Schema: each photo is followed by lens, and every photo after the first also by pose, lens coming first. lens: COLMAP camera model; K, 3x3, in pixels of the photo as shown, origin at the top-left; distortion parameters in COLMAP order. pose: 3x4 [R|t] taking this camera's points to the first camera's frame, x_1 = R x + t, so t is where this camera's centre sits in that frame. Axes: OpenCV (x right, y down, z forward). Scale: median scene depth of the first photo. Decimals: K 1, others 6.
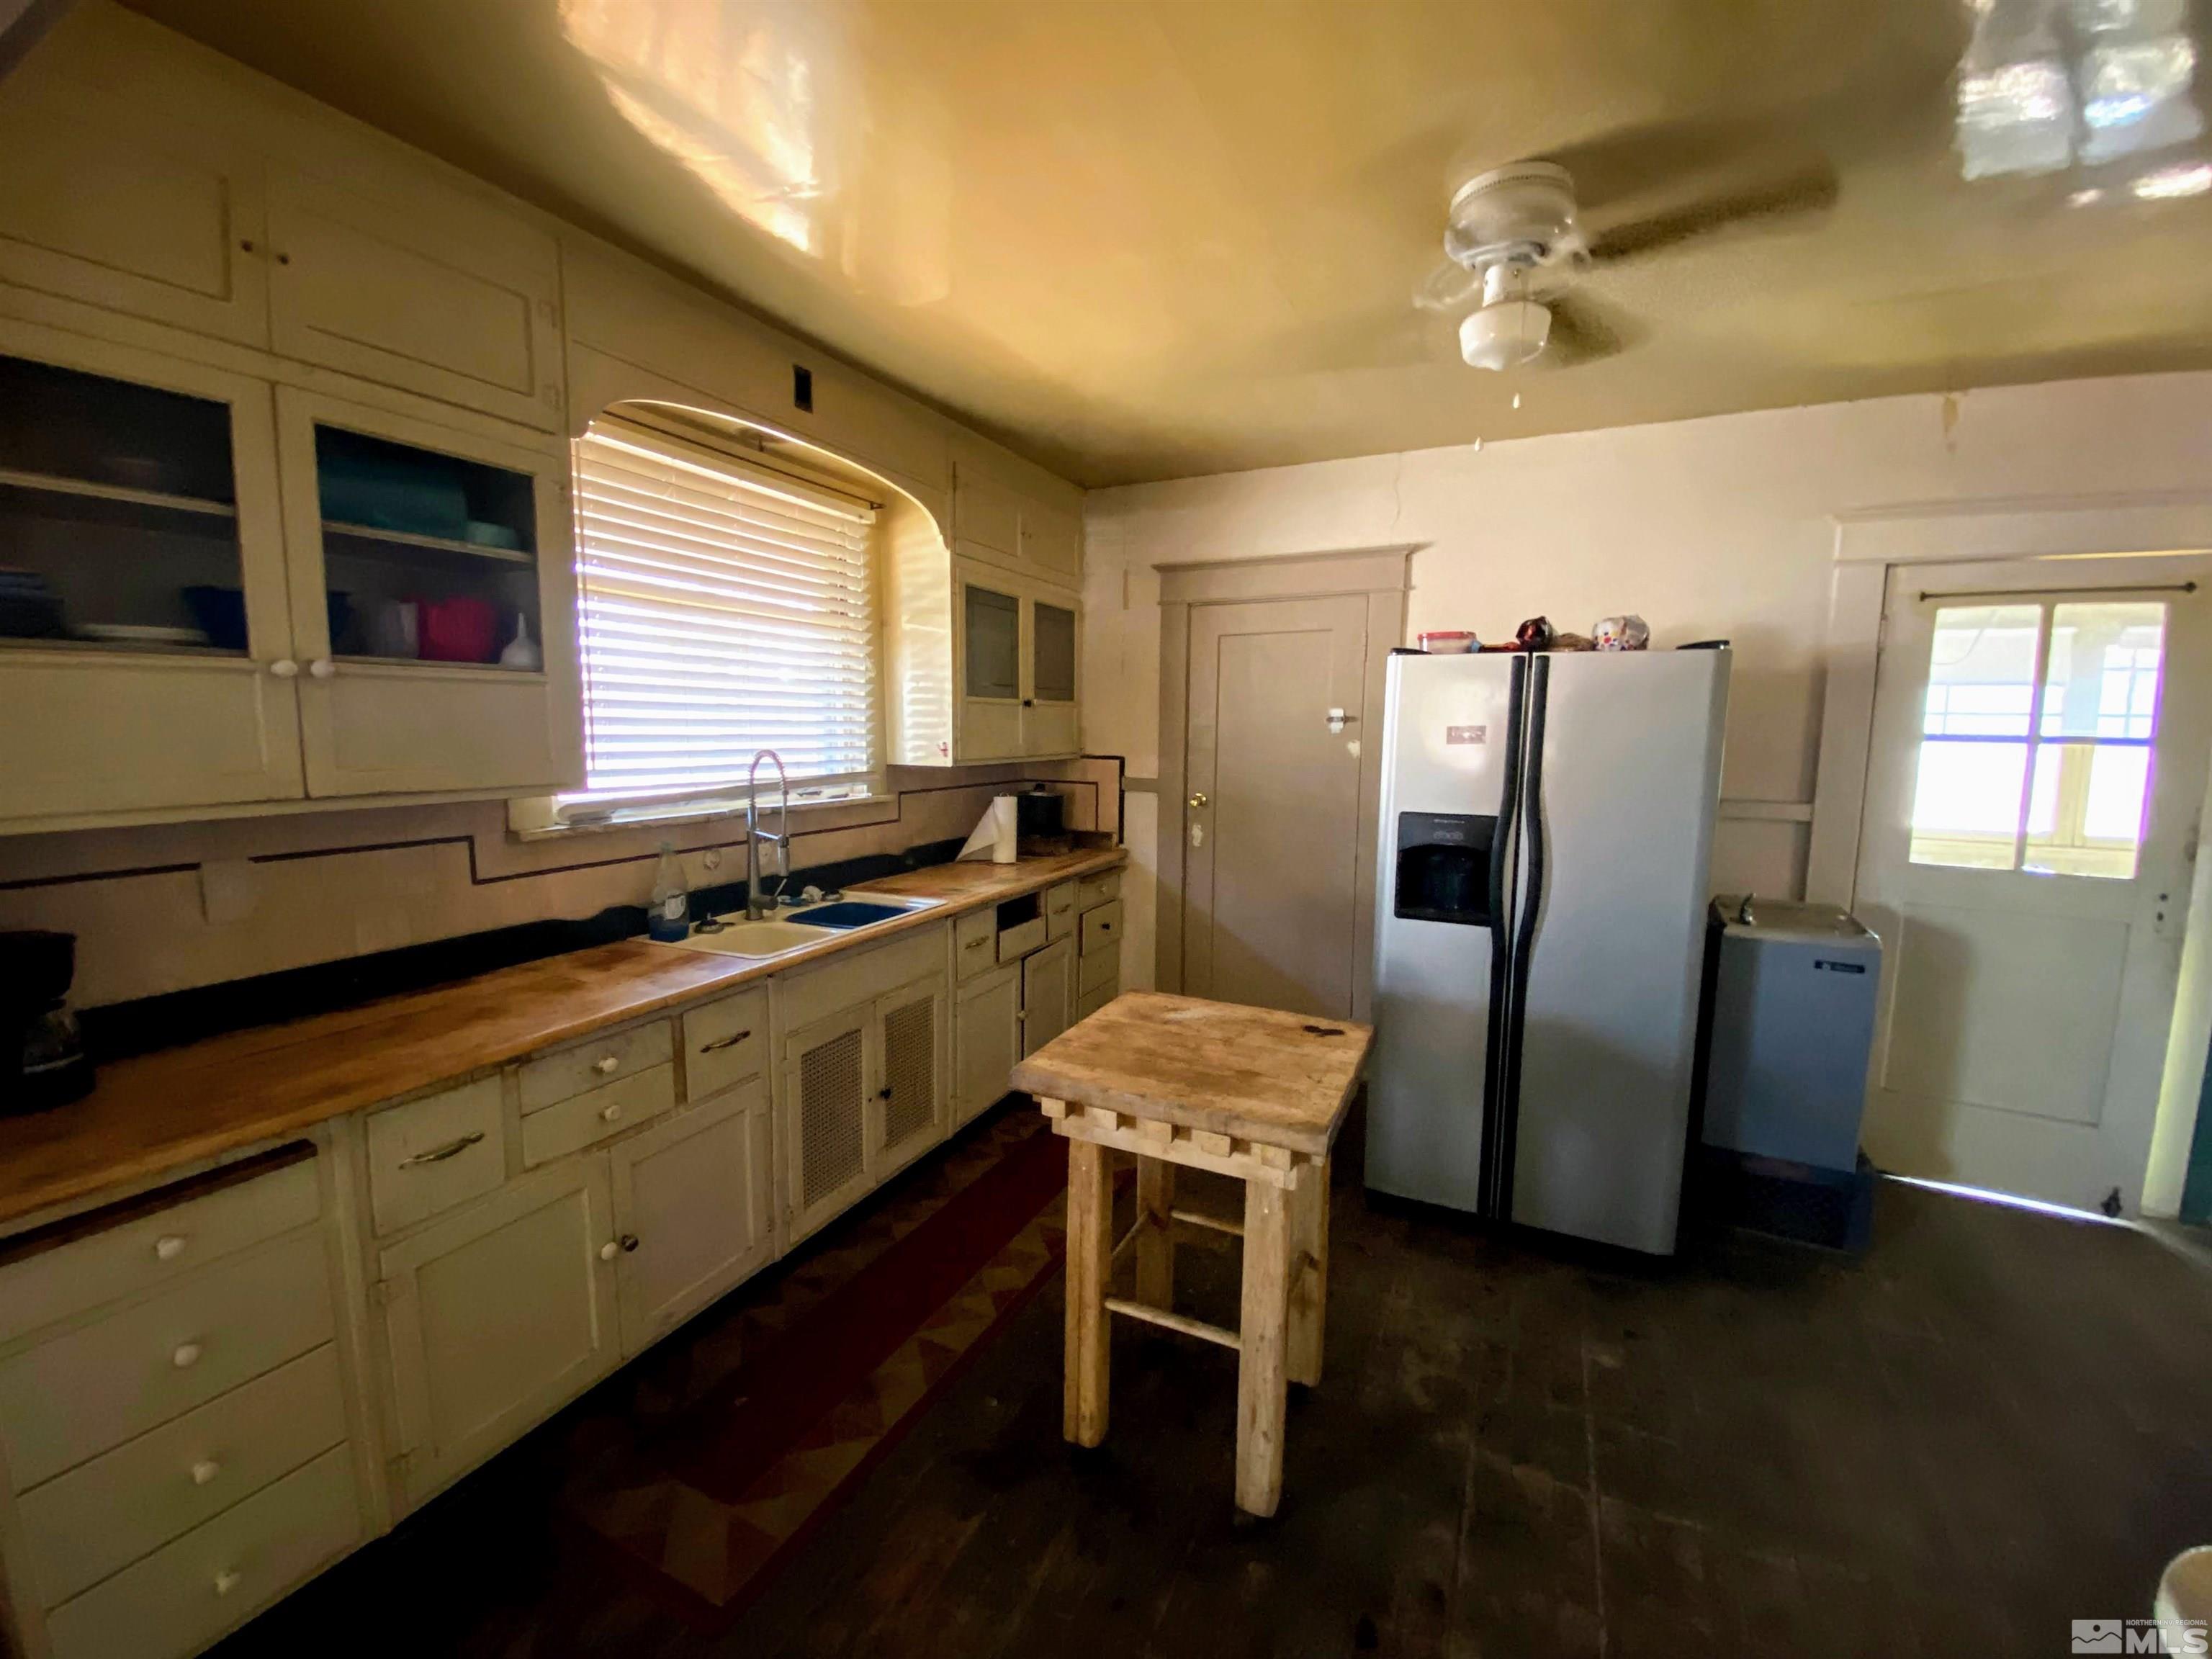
lens RADIAL K [[901.5, 0, 1106.7], [0, 901.5, 826.2], [0, 0, 1]] dist [-0.001790, -0.009117]
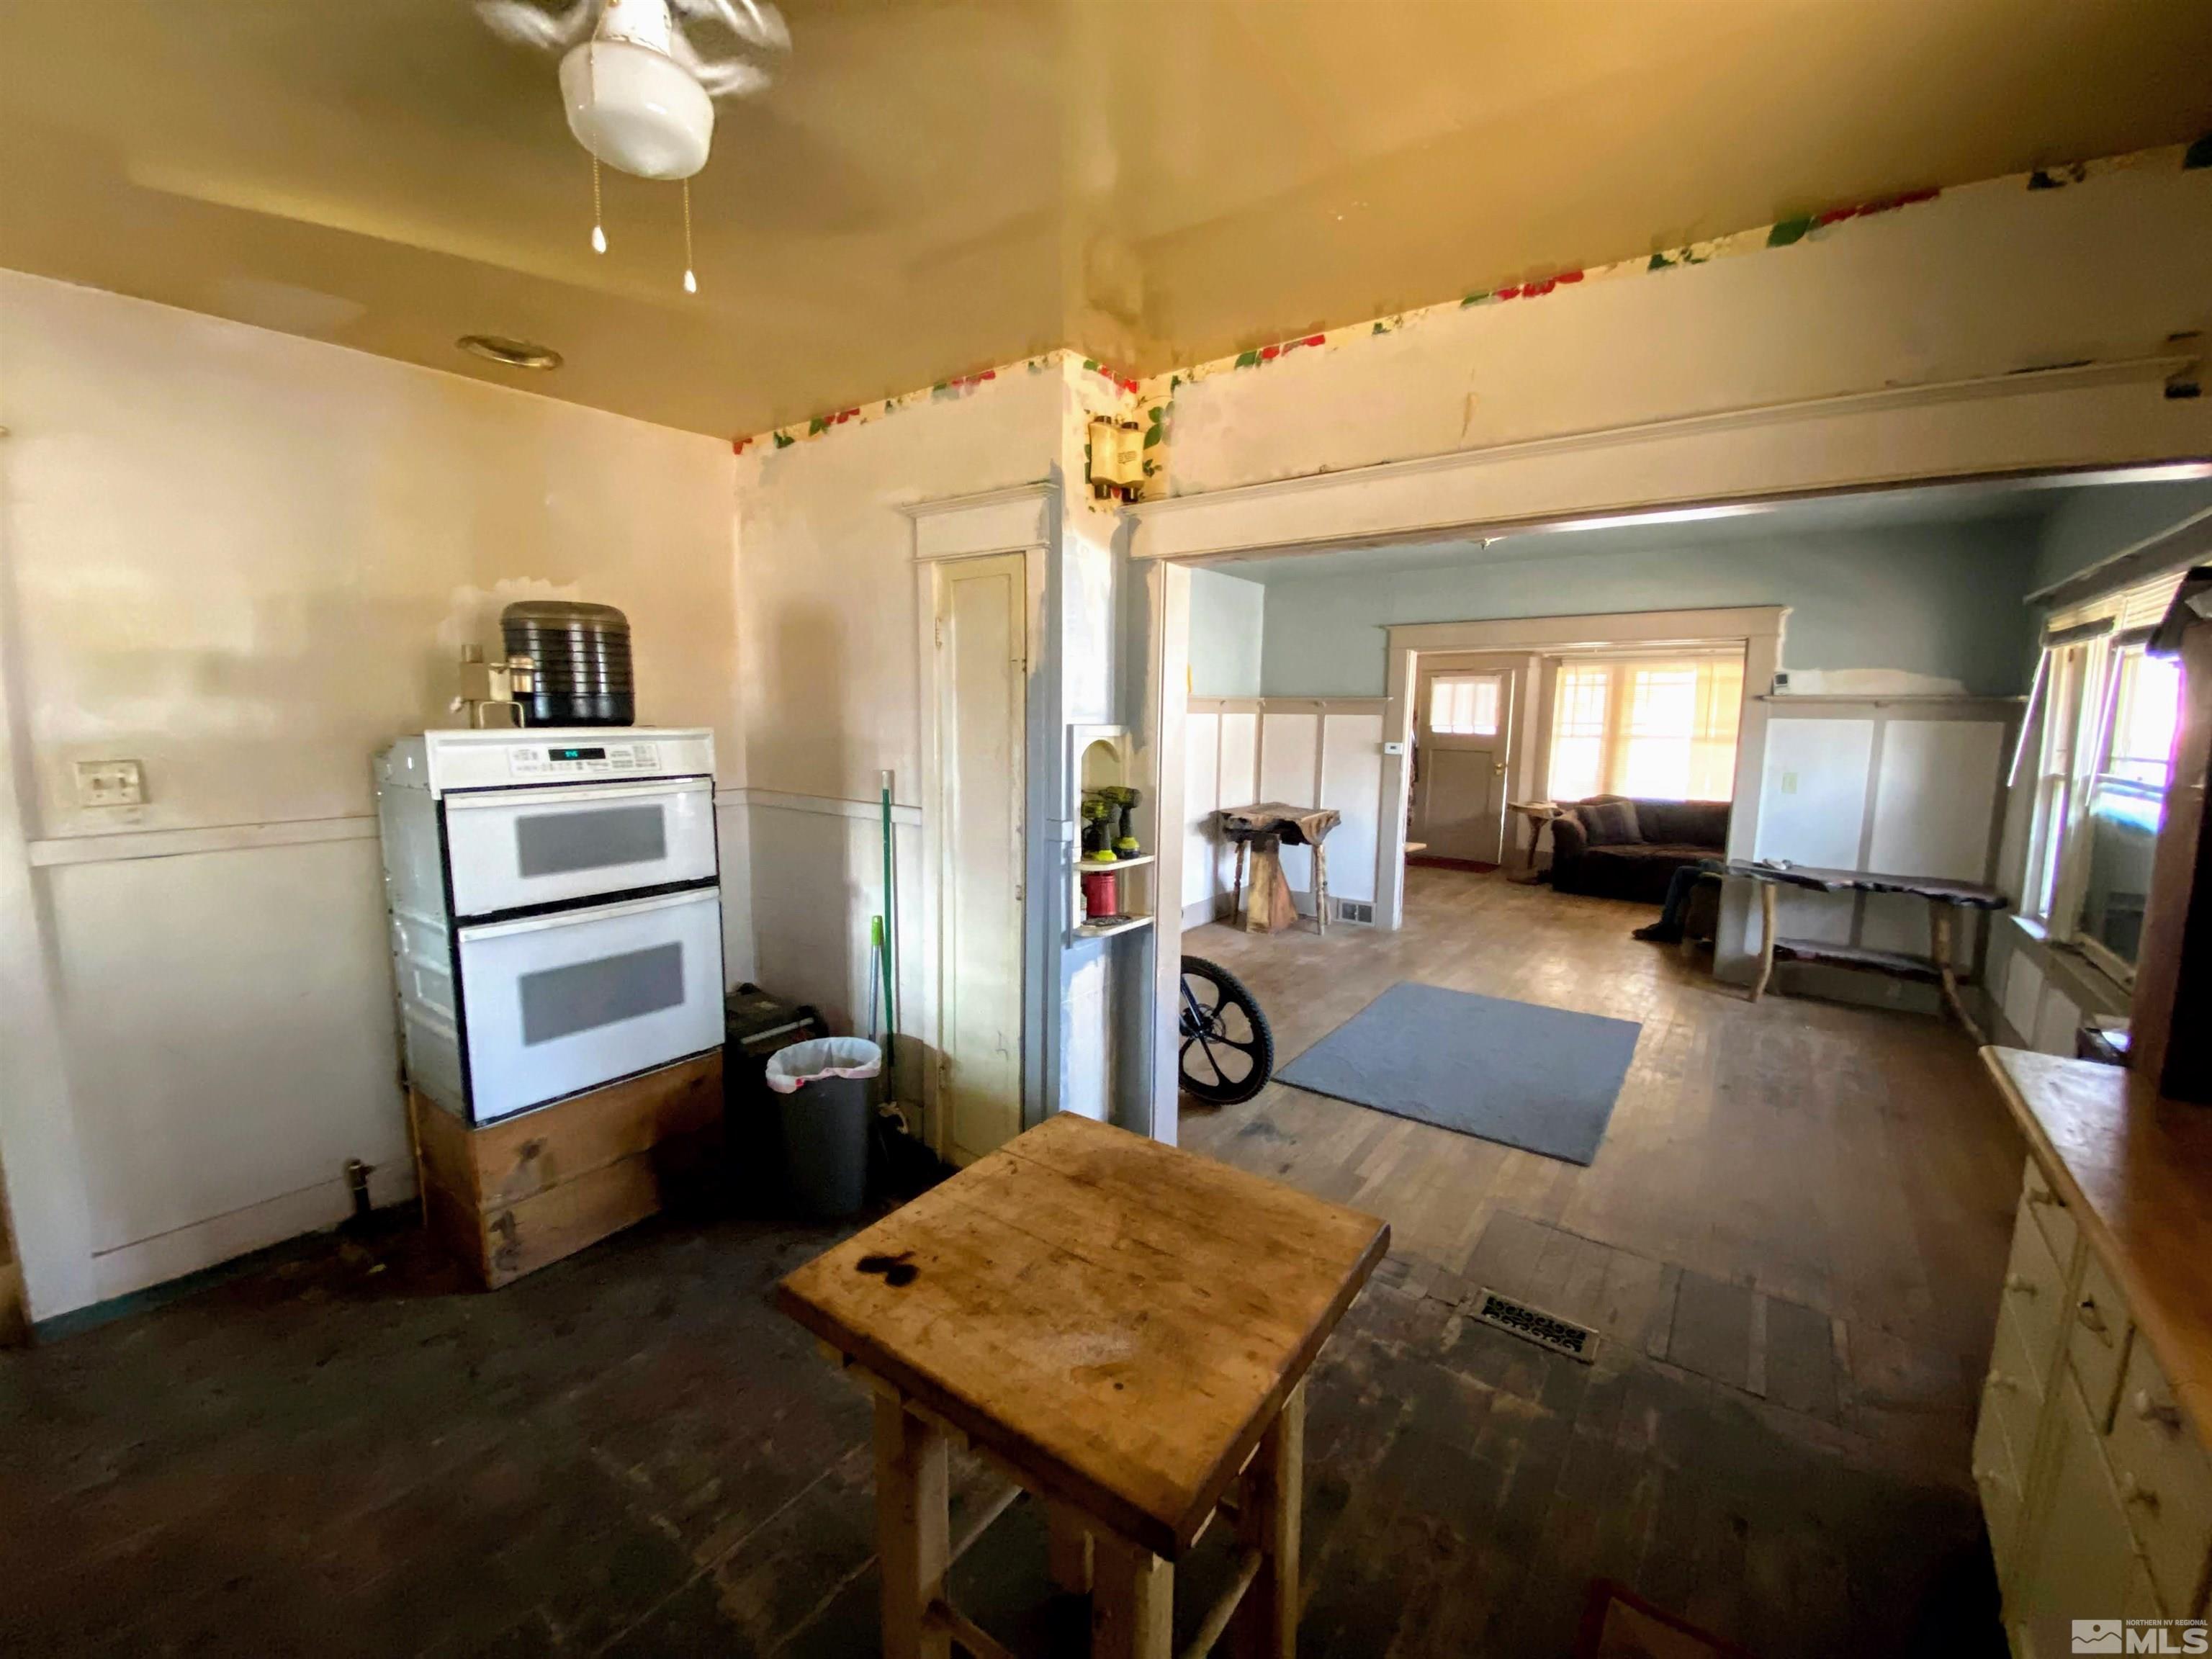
lens RADIAL K [[901.5, 0, 1107.1], [0, 901.5, 822.1], [0, 0, 1]] dist [-0.001790, -0.009117]
pose [[-0.981181, -0.043702, 0.188078, -0.003972], [0.004407, 0.968729, 0.248084, -0.215298], [-0.193038, 0.244244, -0.950306, 1.499630]]
